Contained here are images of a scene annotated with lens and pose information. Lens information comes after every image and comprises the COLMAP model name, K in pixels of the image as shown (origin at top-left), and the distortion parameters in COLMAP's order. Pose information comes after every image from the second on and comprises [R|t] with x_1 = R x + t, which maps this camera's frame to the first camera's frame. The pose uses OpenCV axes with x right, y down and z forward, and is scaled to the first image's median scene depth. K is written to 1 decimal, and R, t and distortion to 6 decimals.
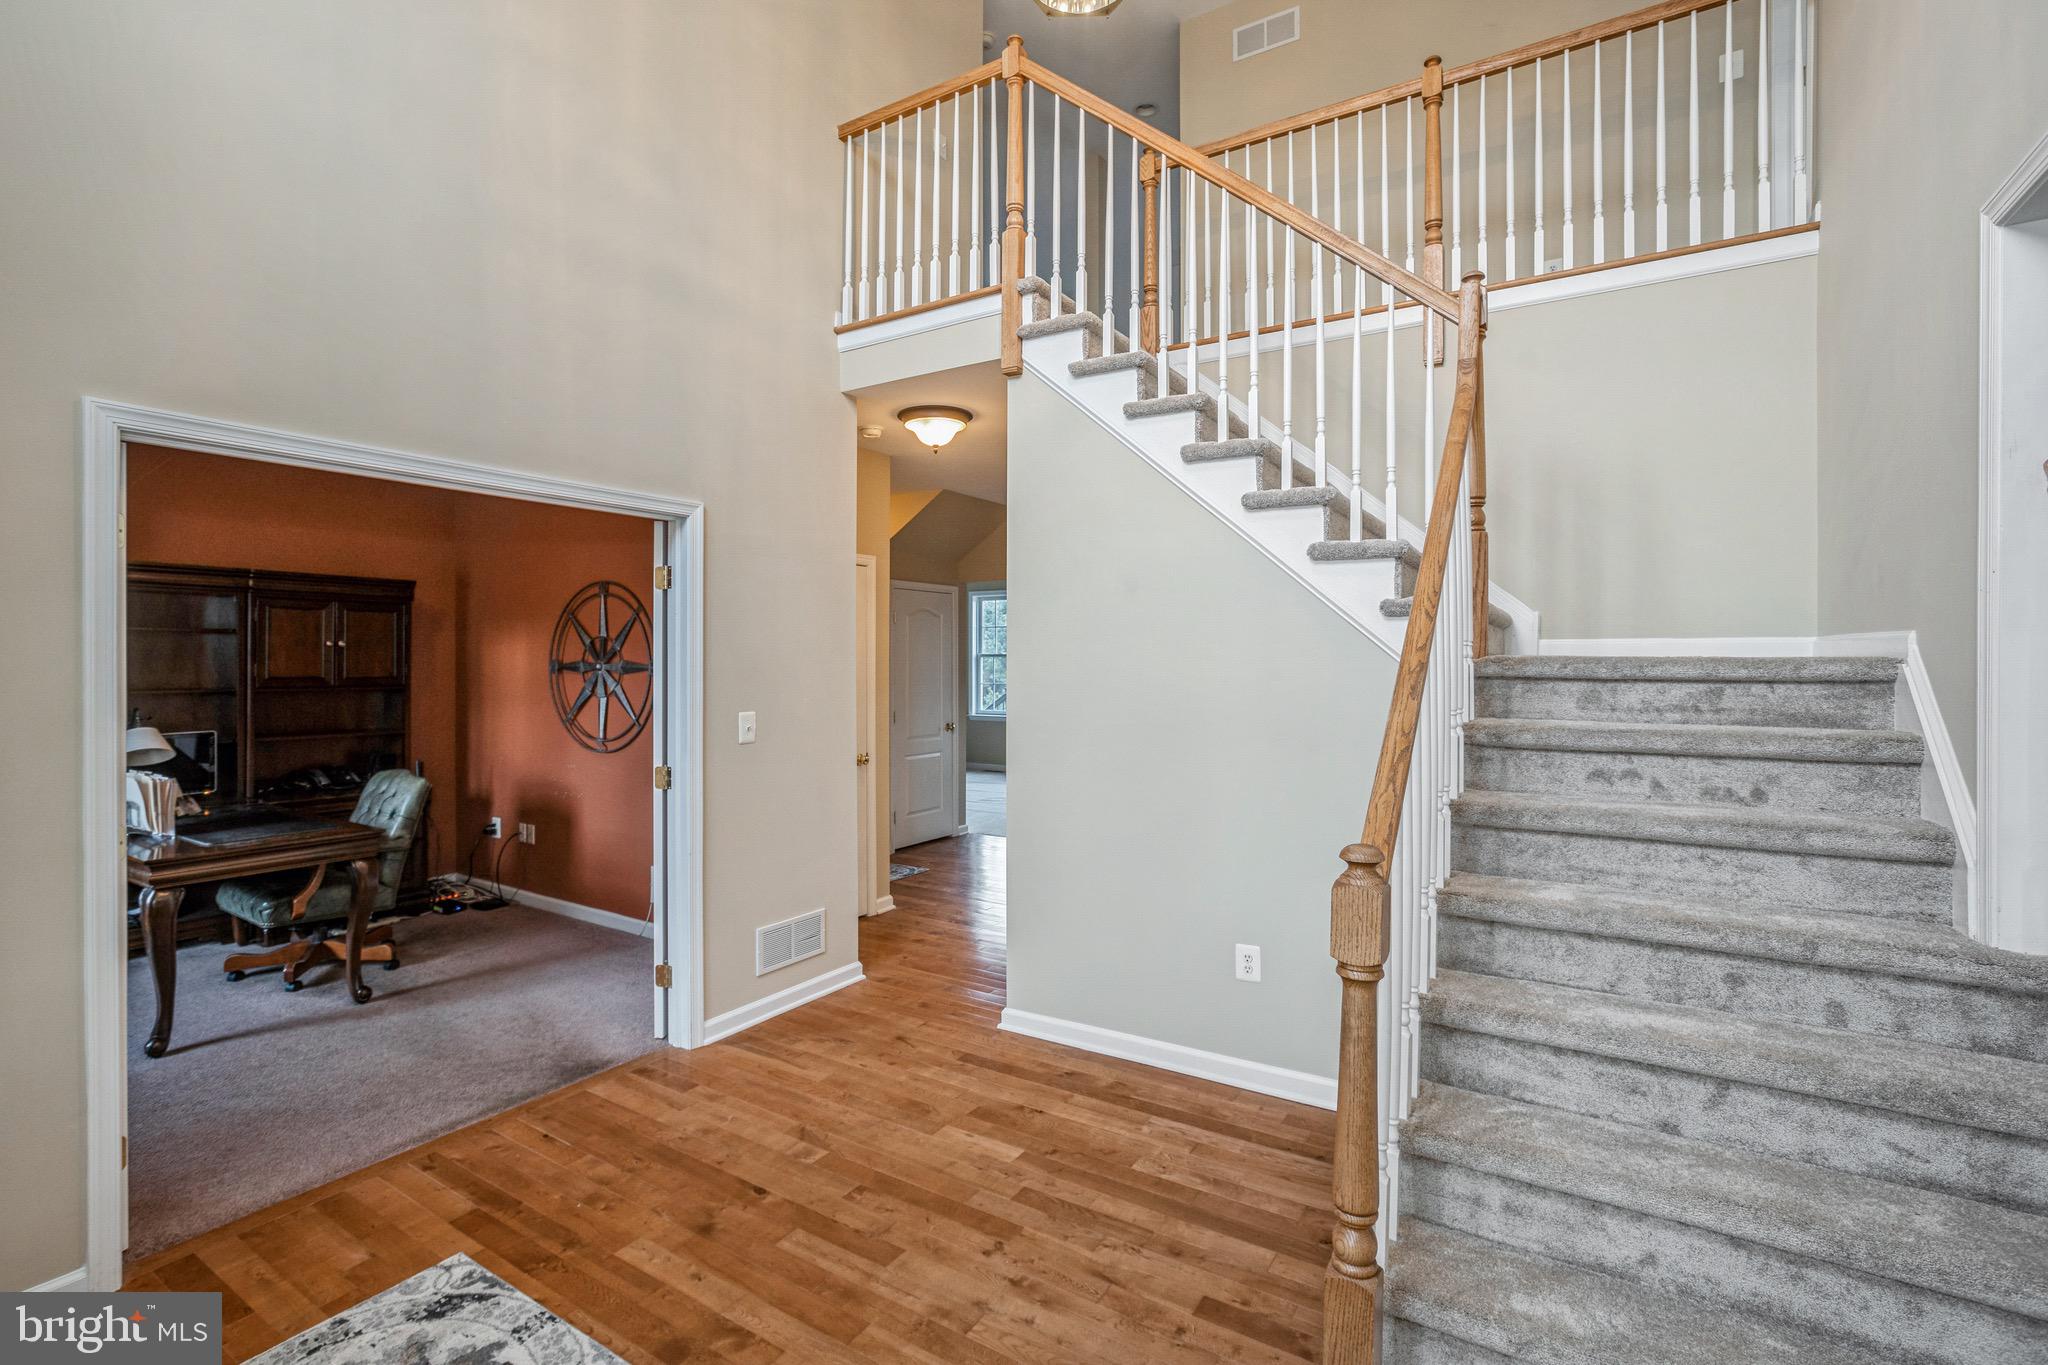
lens RADIAL K [[934.9, 0, 1021.1], [0, 934.9, 683.8], [0, 0, 1]] dist [-0.025800, 0.005442]
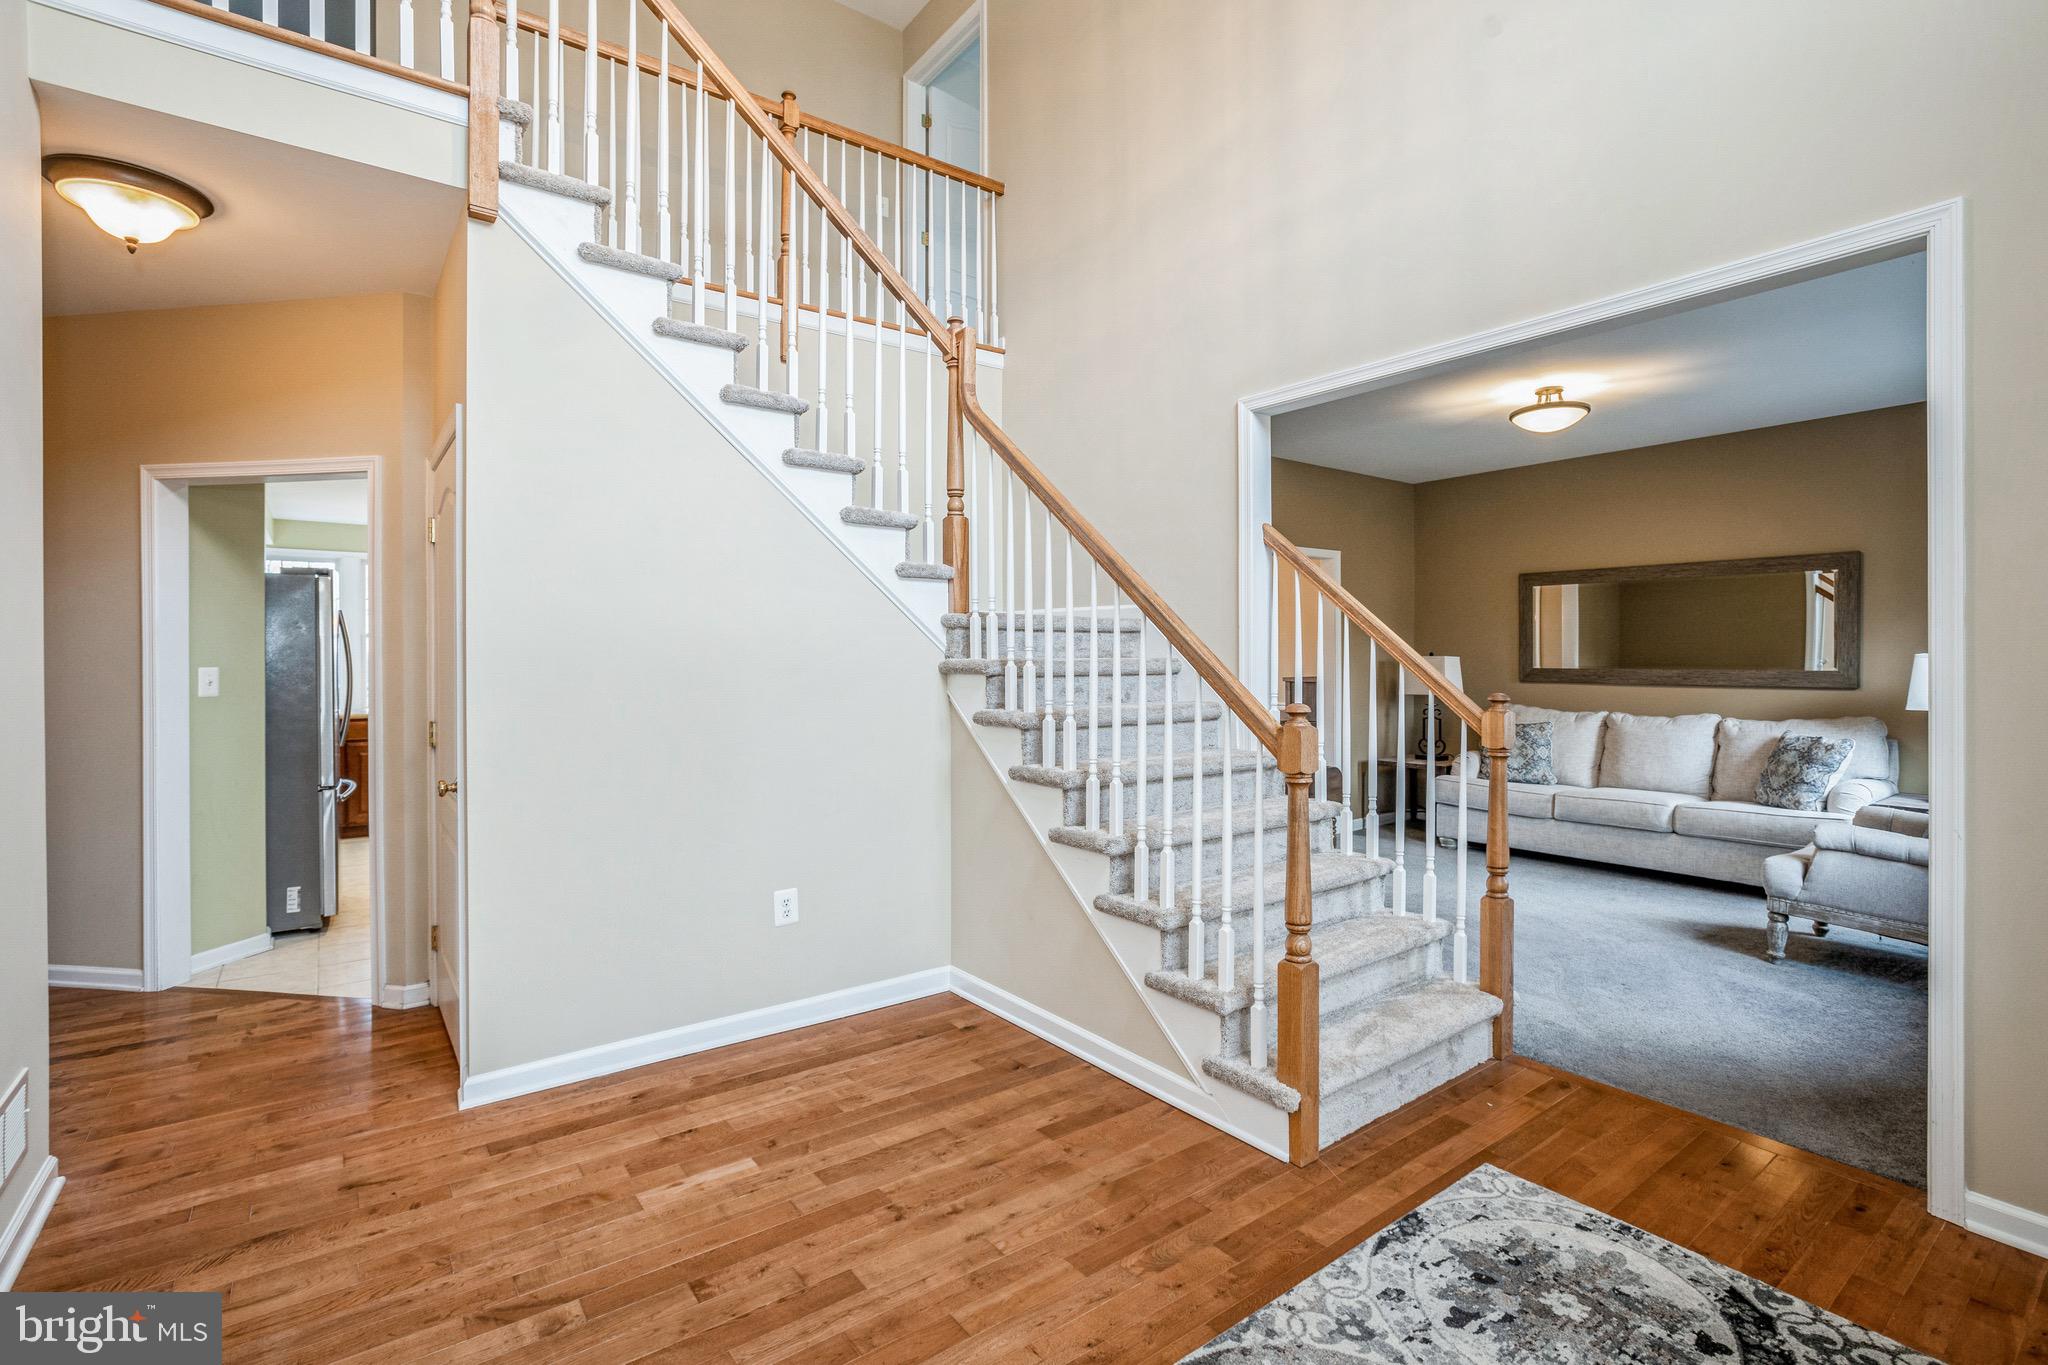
lens RADIAL K [[934.9, 0, 1027.7], [0, 934.9, 672.0], [0, 0, 1]] dist [-0.025800, 0.005442]
pose [[0.350197, -0.012185, 0.936597, -0.622701], [0.020050, 0.999784, 0.005510, 0.040296], [-0.936461, 0.016849, 0.350366, 0.386101]]
